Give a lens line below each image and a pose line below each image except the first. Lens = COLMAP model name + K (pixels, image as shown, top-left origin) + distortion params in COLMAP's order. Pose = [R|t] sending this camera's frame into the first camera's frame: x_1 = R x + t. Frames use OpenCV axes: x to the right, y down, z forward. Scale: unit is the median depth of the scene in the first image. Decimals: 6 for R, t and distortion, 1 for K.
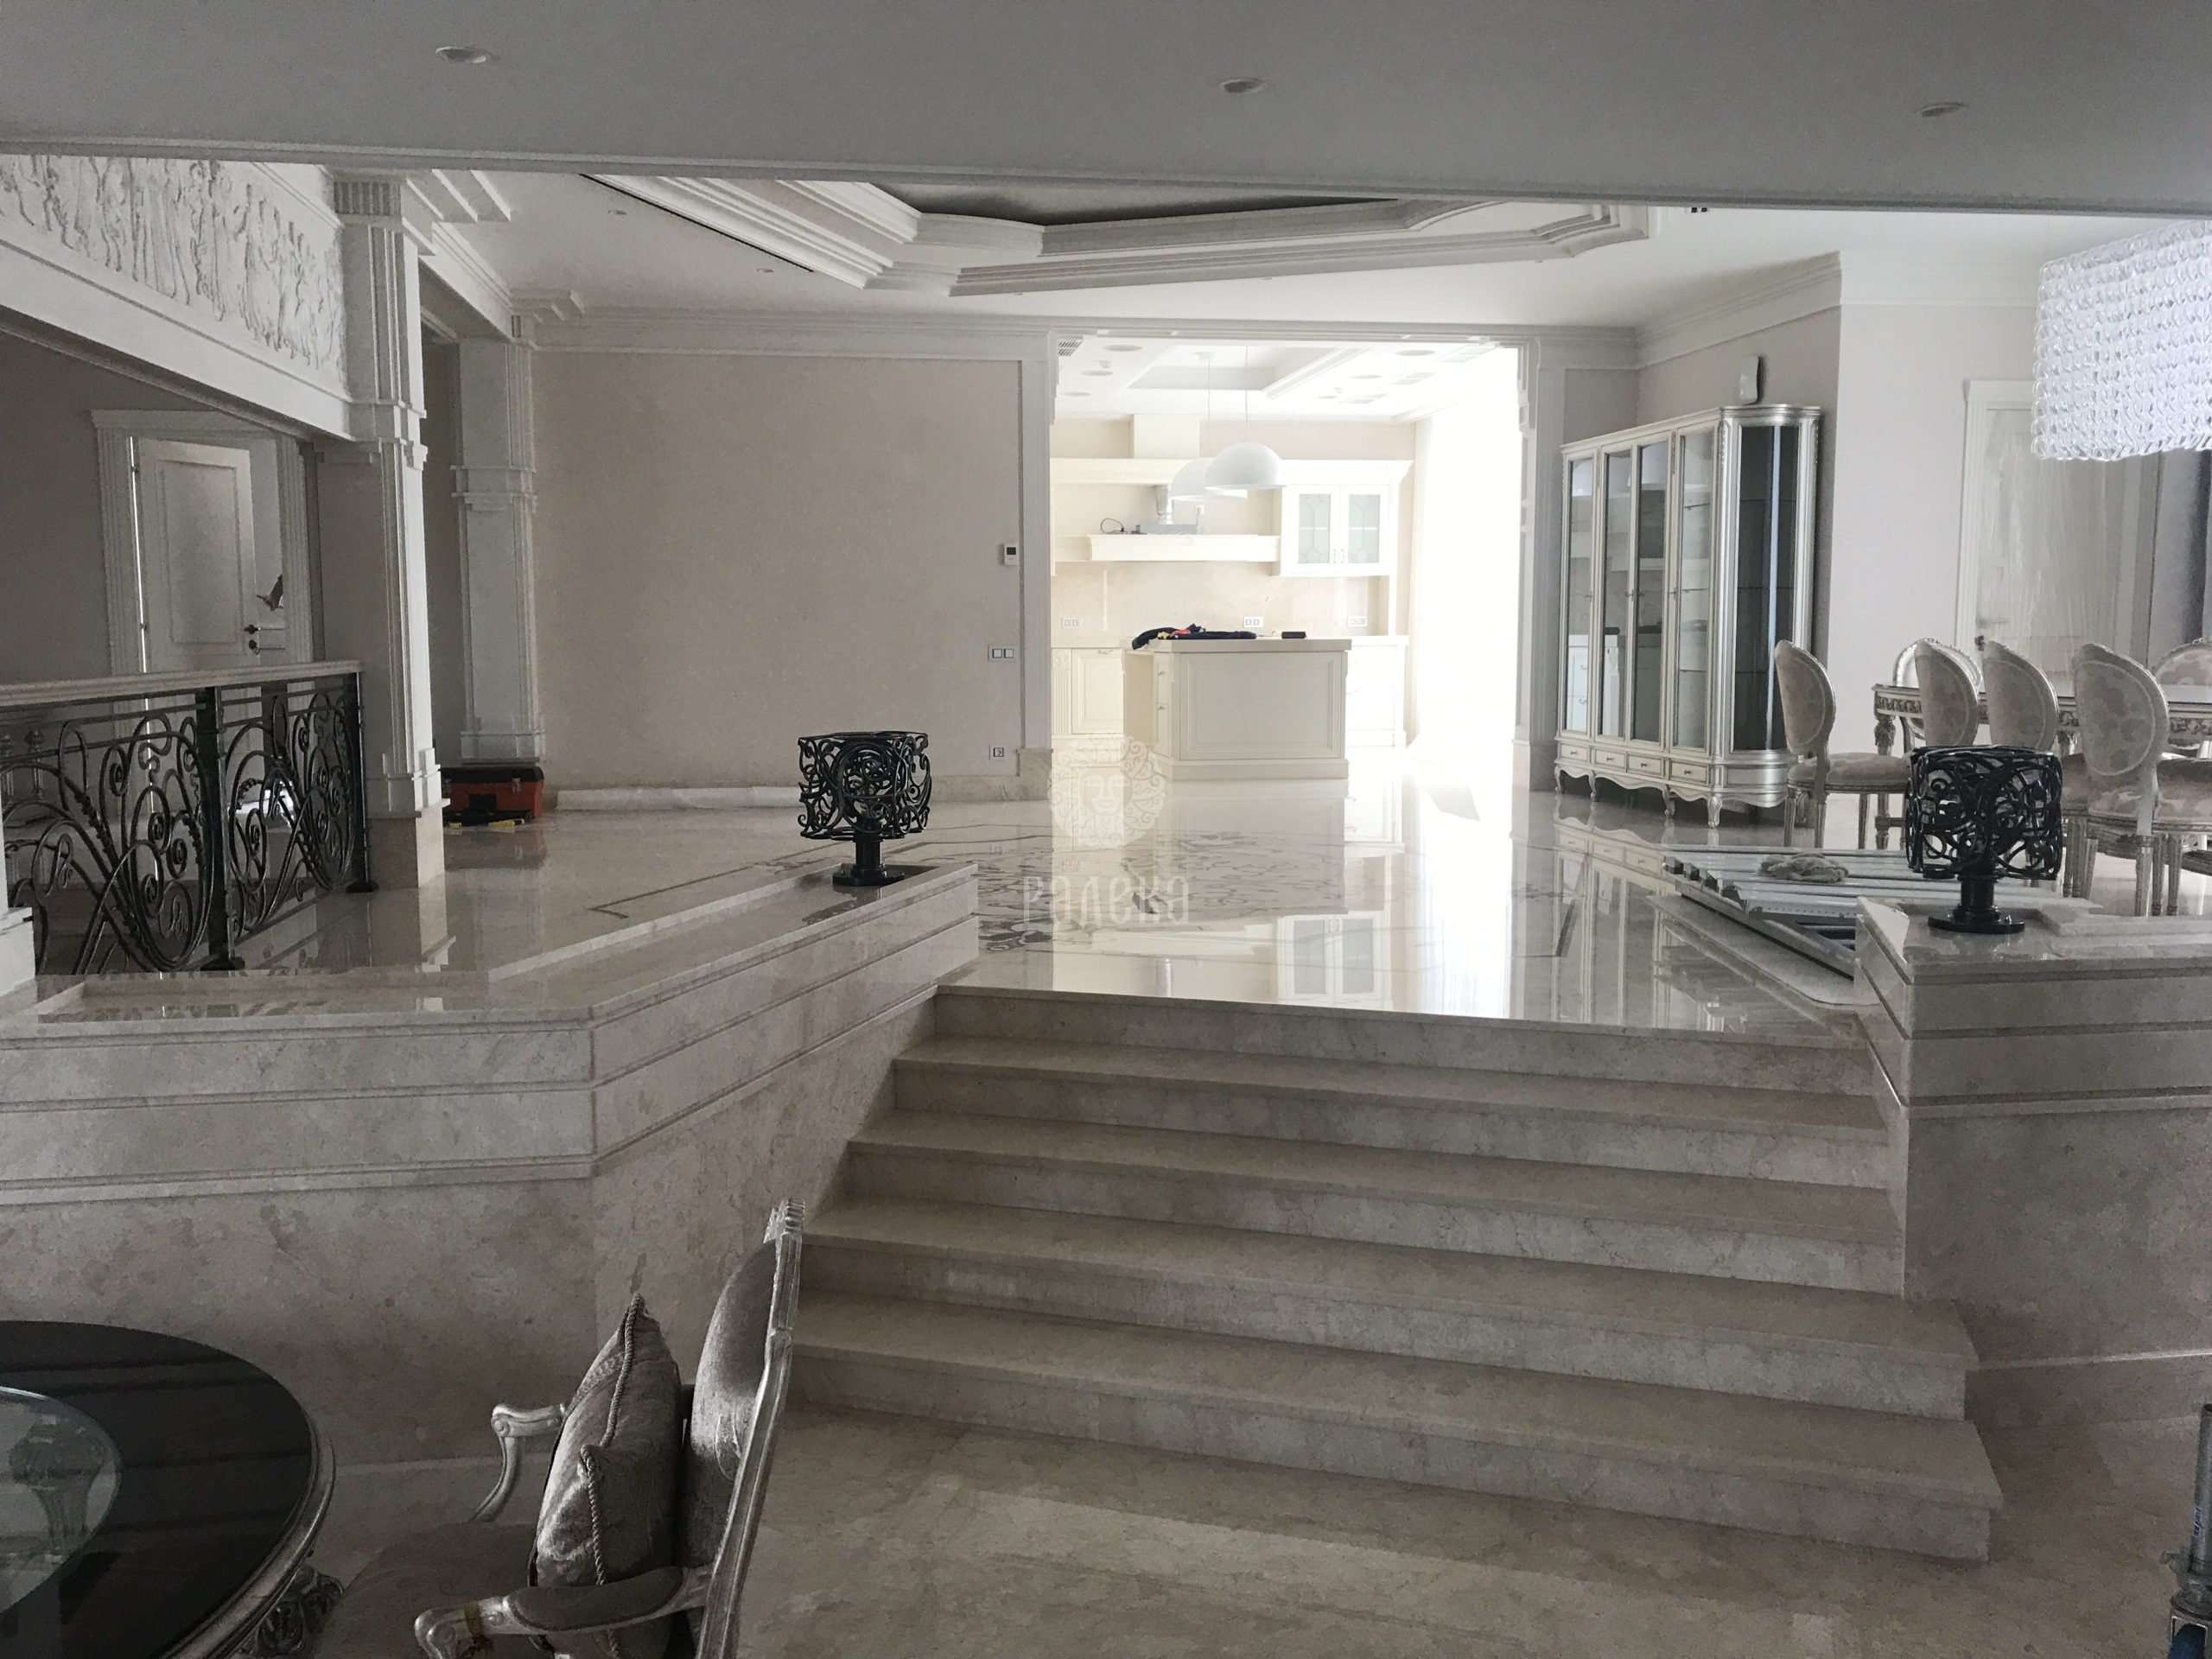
lens RADIAL K [[1778.6, 0, 1089.1], [0, 1778.6, 797.3], [0, 0, 1]] dist [0.074822, -0.136504]
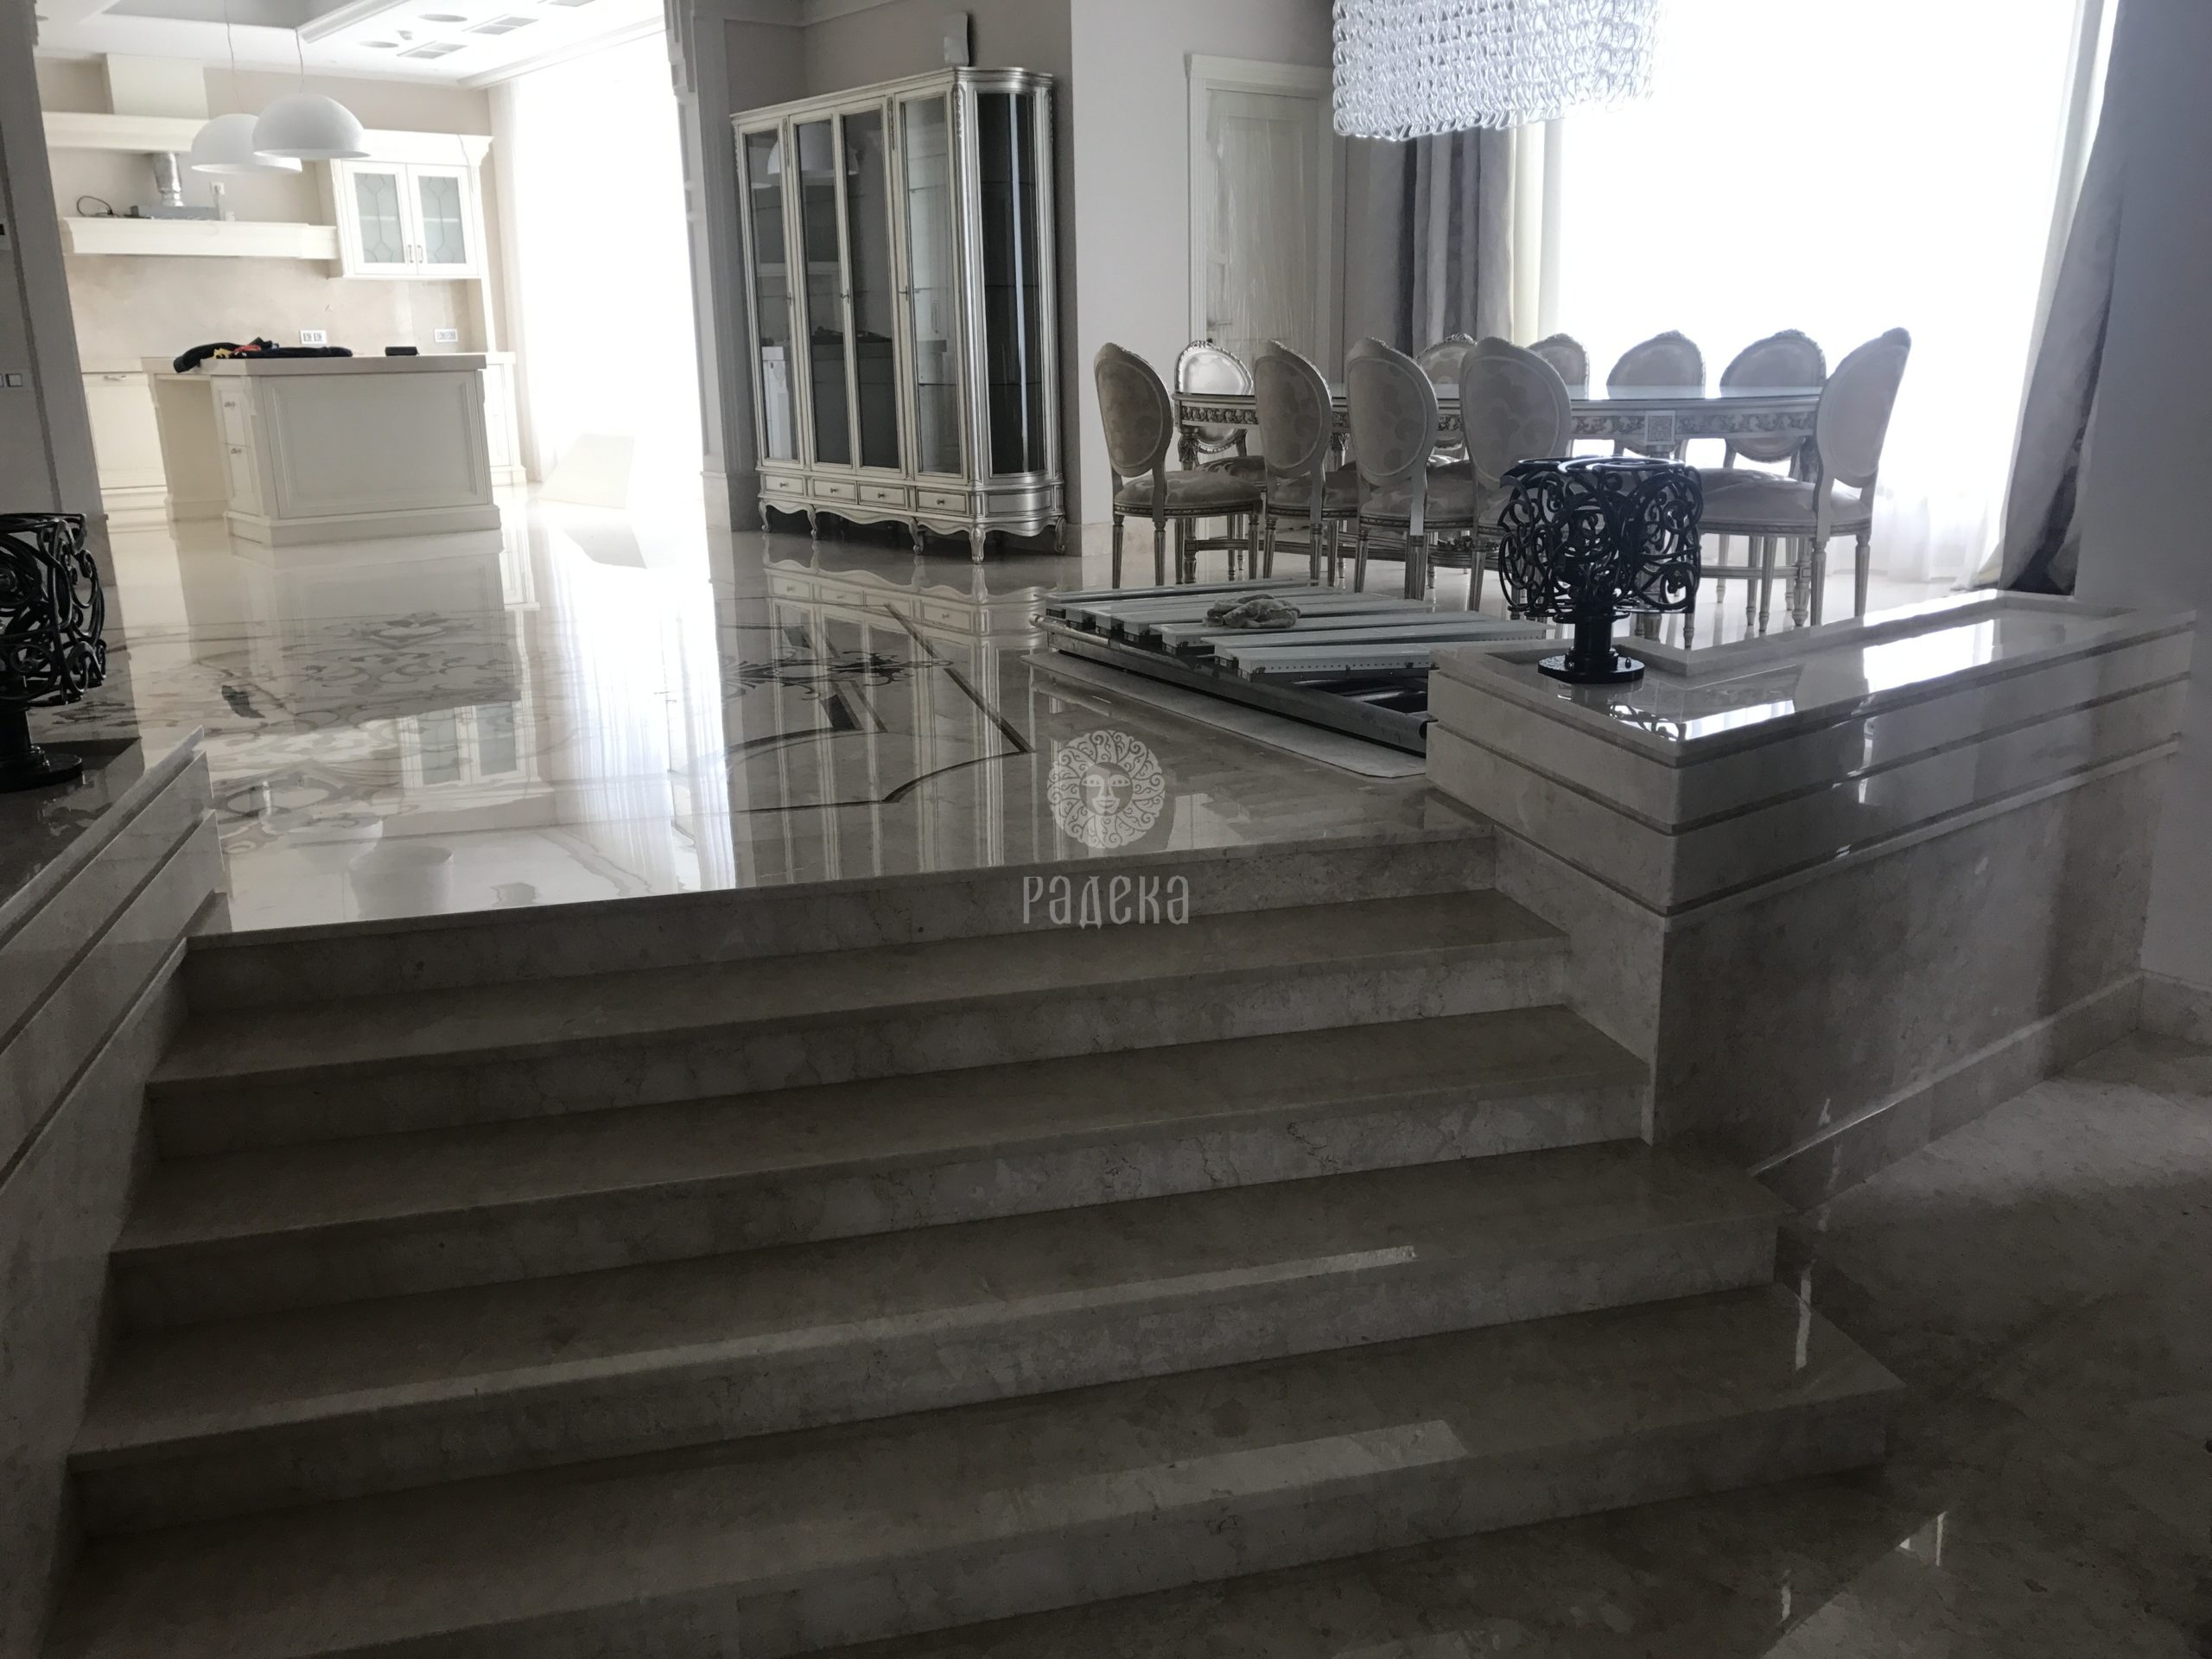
lens RADIAL K [[1793.3, 0, 1086.0], [0, 1793.3, 812.4], [0, 0, 1]] dist [0.022934, -0.006266]
pose [[0.860856, -0.141769, 0.488701, -0.113522], [0.063236, 0.982766, 0.173703, -0.022144], [-0.504904, -0.118630, 0.854985, 0.328081]]
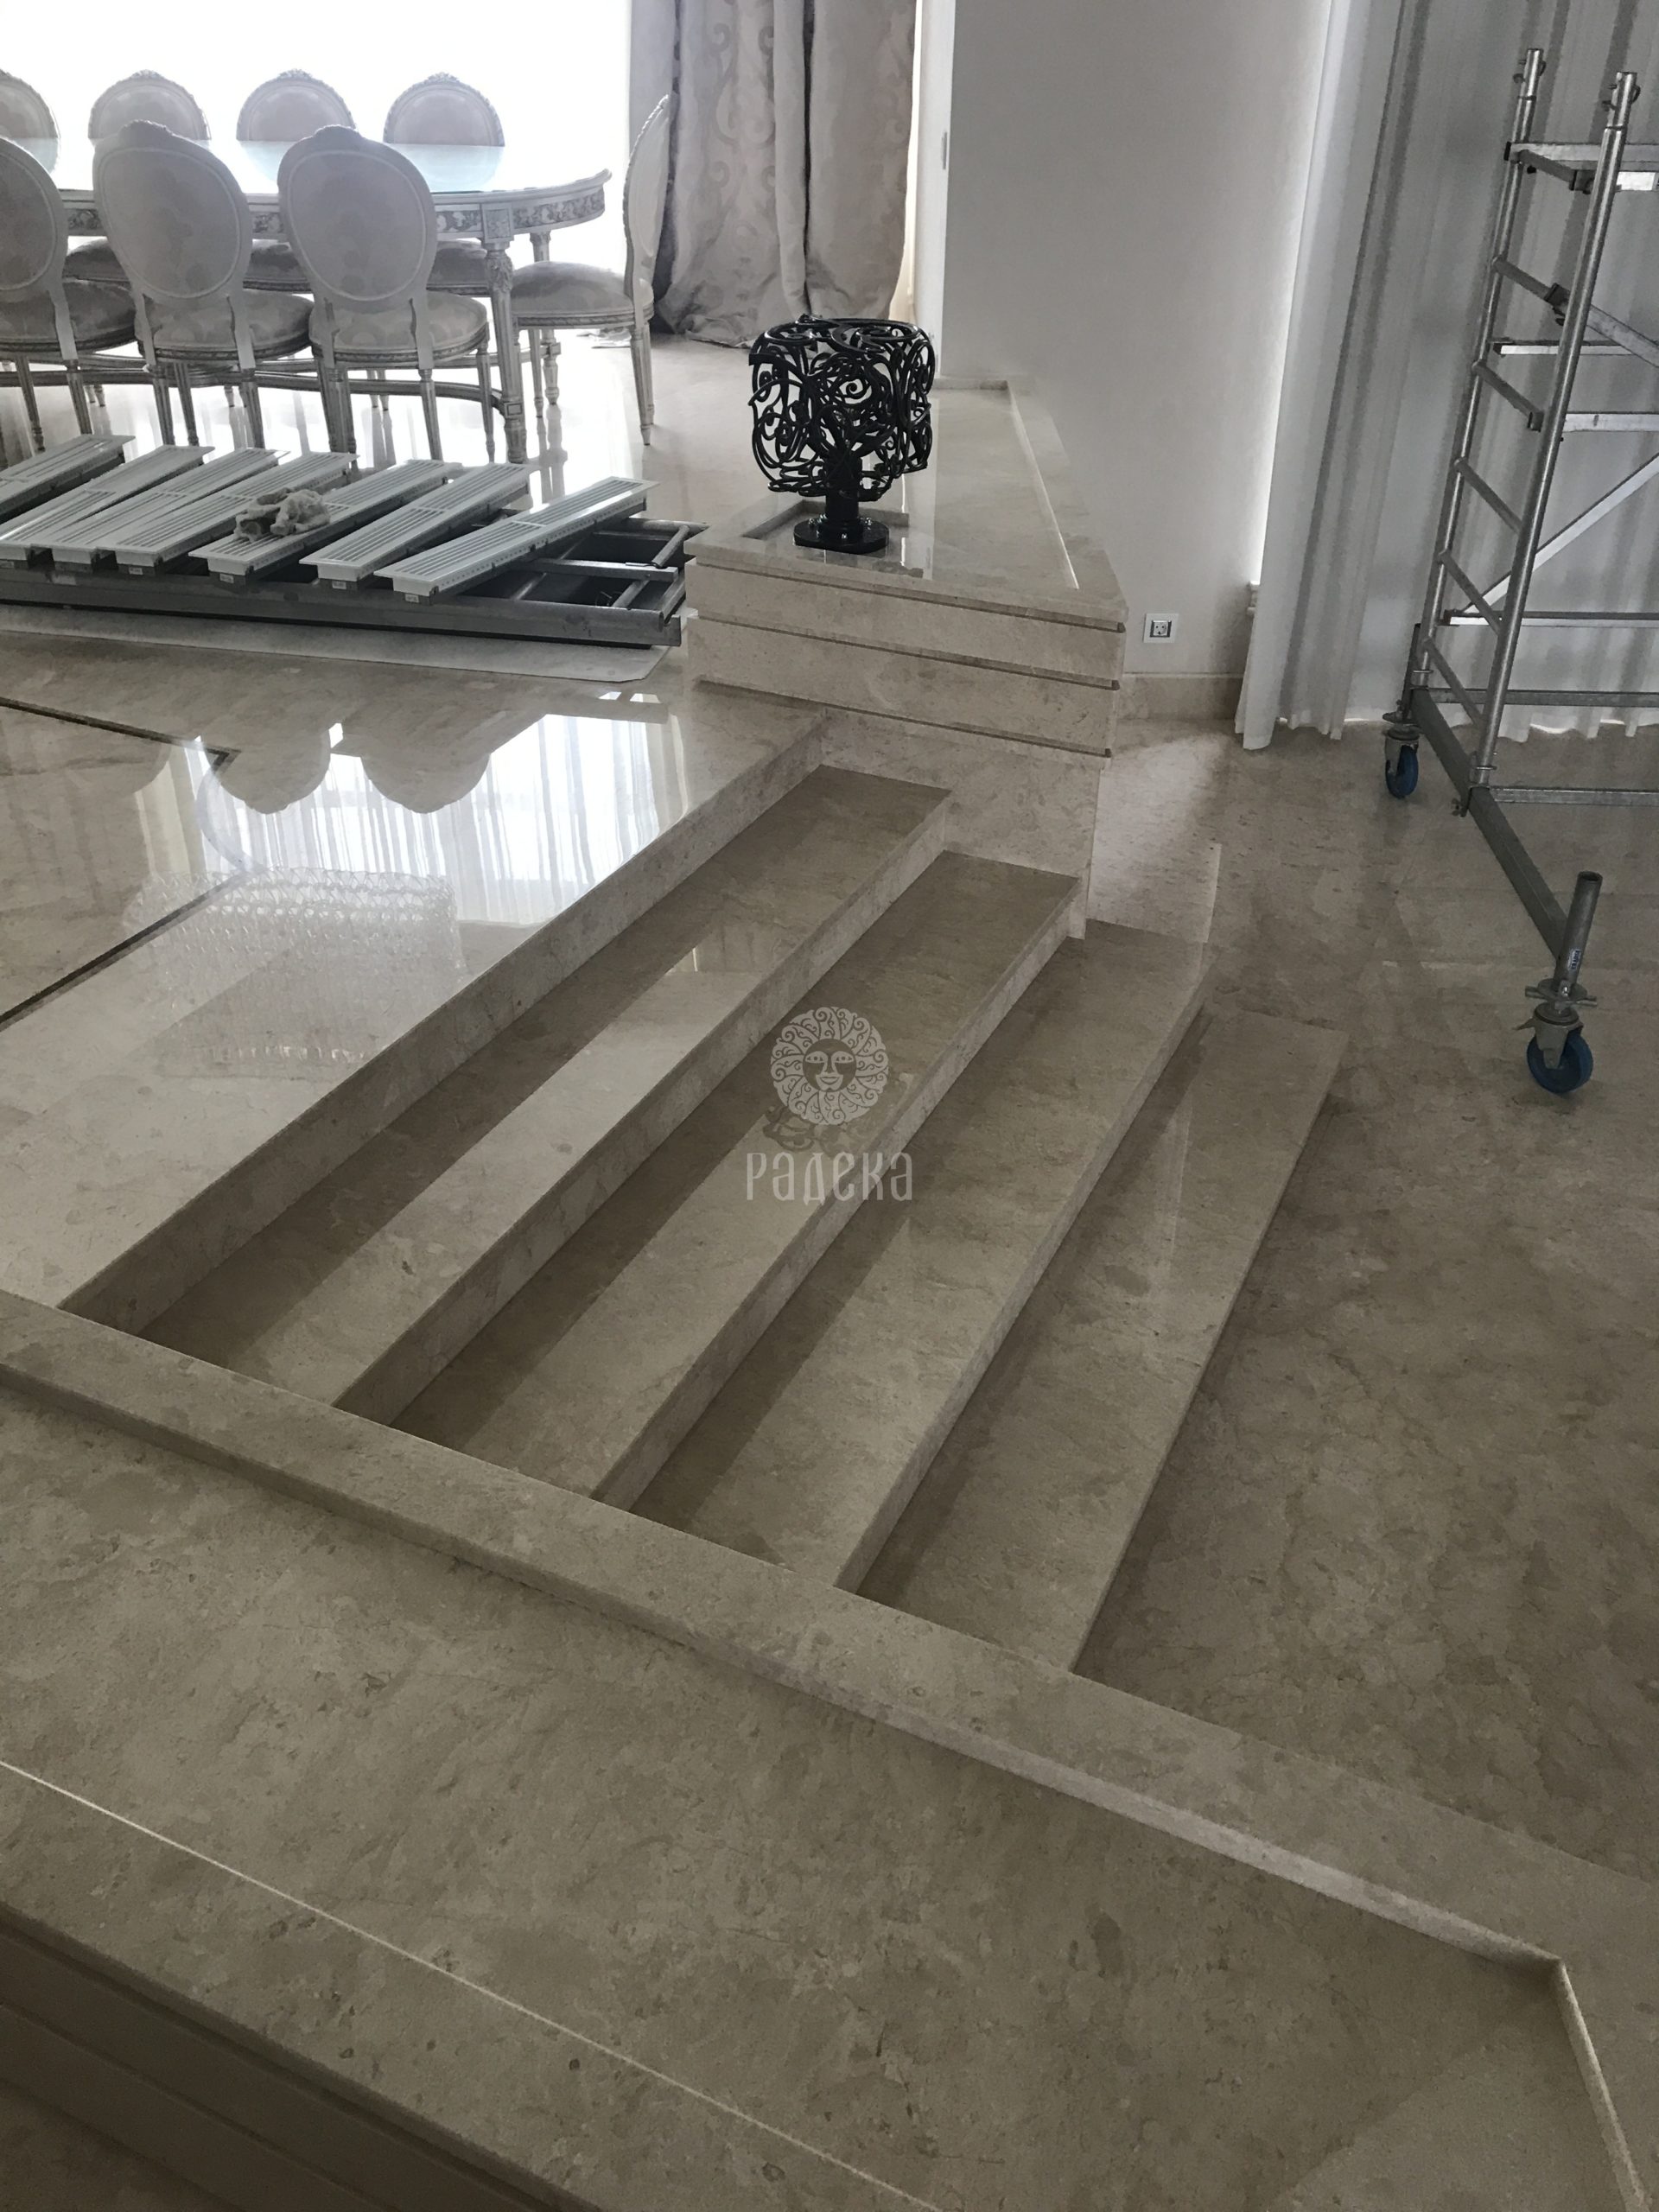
lens RADIAL K [[1805.8, 0, 840.0], [0, 1805.8, 1071.2], [0, 0, 1]] dist [0.018777, 0.004553]
pose [[0.129254, -0.535513, 0.834577, -0.341812], [0.077649, 0.844519, 0.529866, -0.156010], [-0.988567, -0.003683, 0.150740, 0.729432]]
